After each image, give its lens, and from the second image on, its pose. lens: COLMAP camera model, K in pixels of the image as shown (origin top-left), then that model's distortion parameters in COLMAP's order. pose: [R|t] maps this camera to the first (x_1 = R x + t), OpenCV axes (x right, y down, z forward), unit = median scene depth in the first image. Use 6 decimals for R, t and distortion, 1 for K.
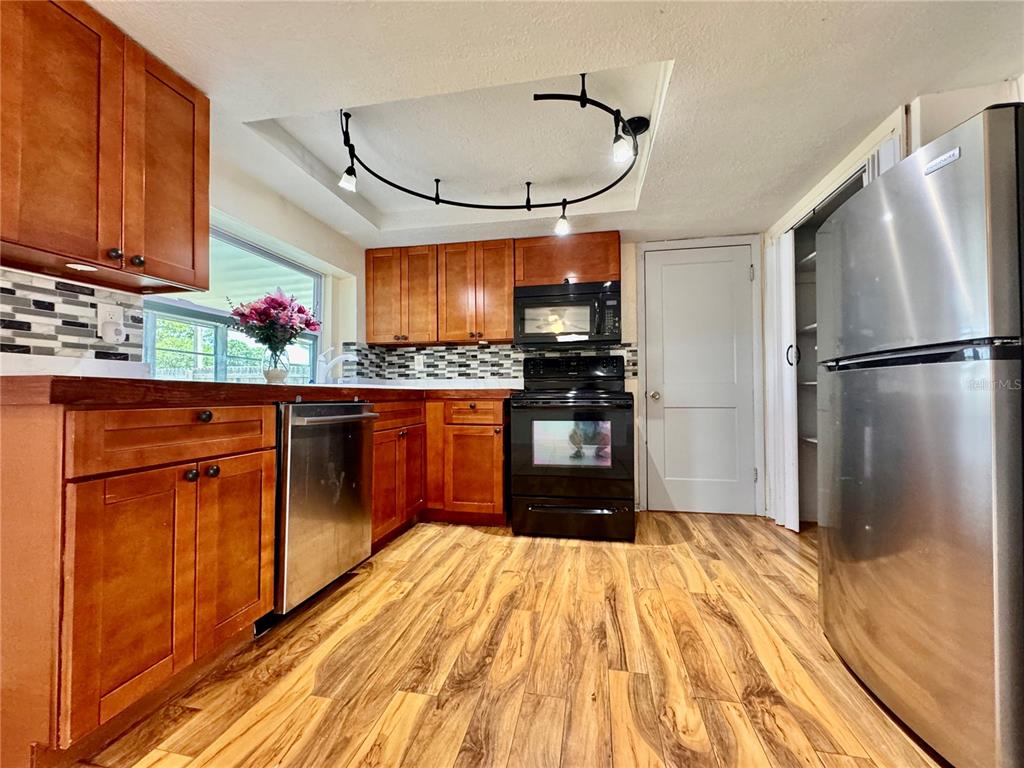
lens RADIAL K [[410.2, 0, 512.1], [0, 410.2, 382.1], [0, 0, 1]] dist [-0.000478, -0.000339]
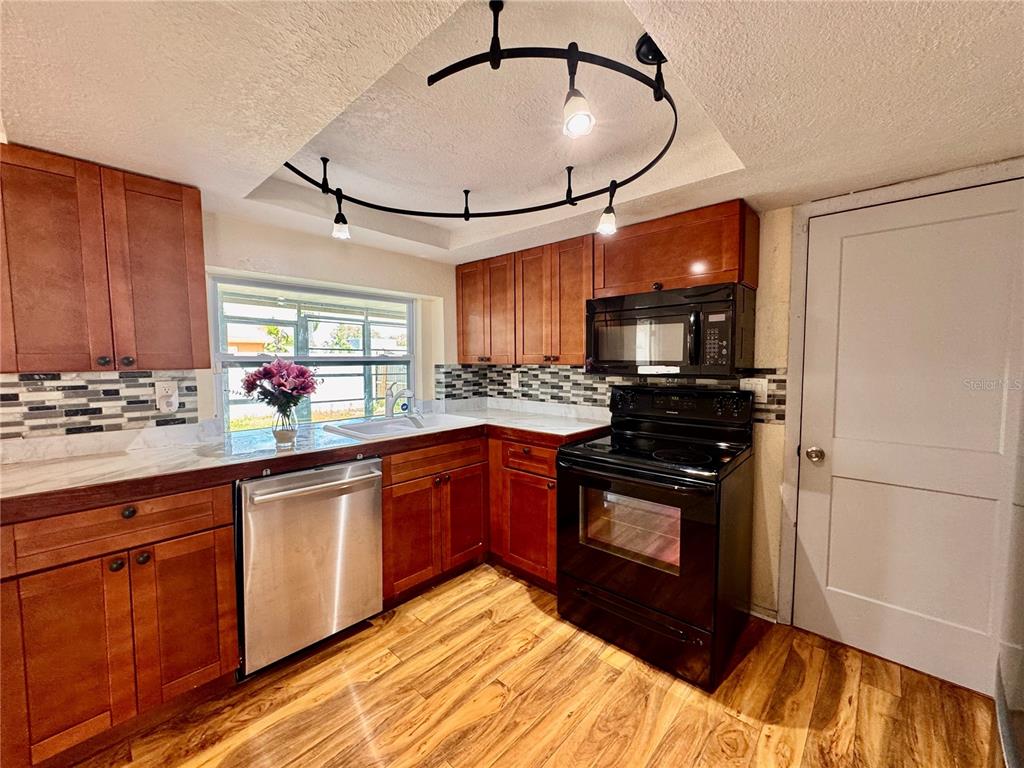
lens RADIAL K [[410.2, 0, 511.0], [0, 410.2, 383.3], [0, 0, 1]] dist [-0.000478, -0.000339]
pose [[0.853723, 0.031323, -0.519784, 0.331264], [0.013972, 0.996452, 0.082997, -0.161014], [0.520539, -0.078119, 0.850257, 0.289006]]
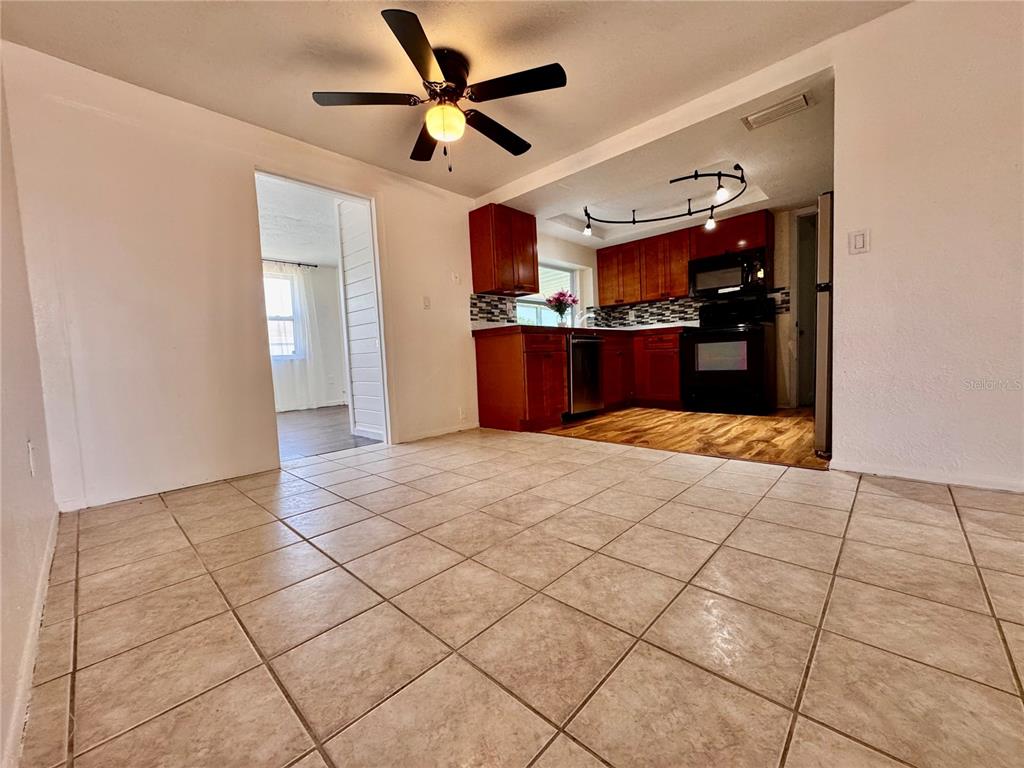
lens RADIAL K [[410.2, 0, 511.9], [0, 410.2, 382.9], [0, 0, 1]] dist [-0.000478, -0.000339]
pose [[0.845763, -0.000156, -0.533558, 0.307035], [0.054947, 0.994709, 0.086807, 0.066057], [0.530721, -0.102736, 0.841297, -0.820059]]
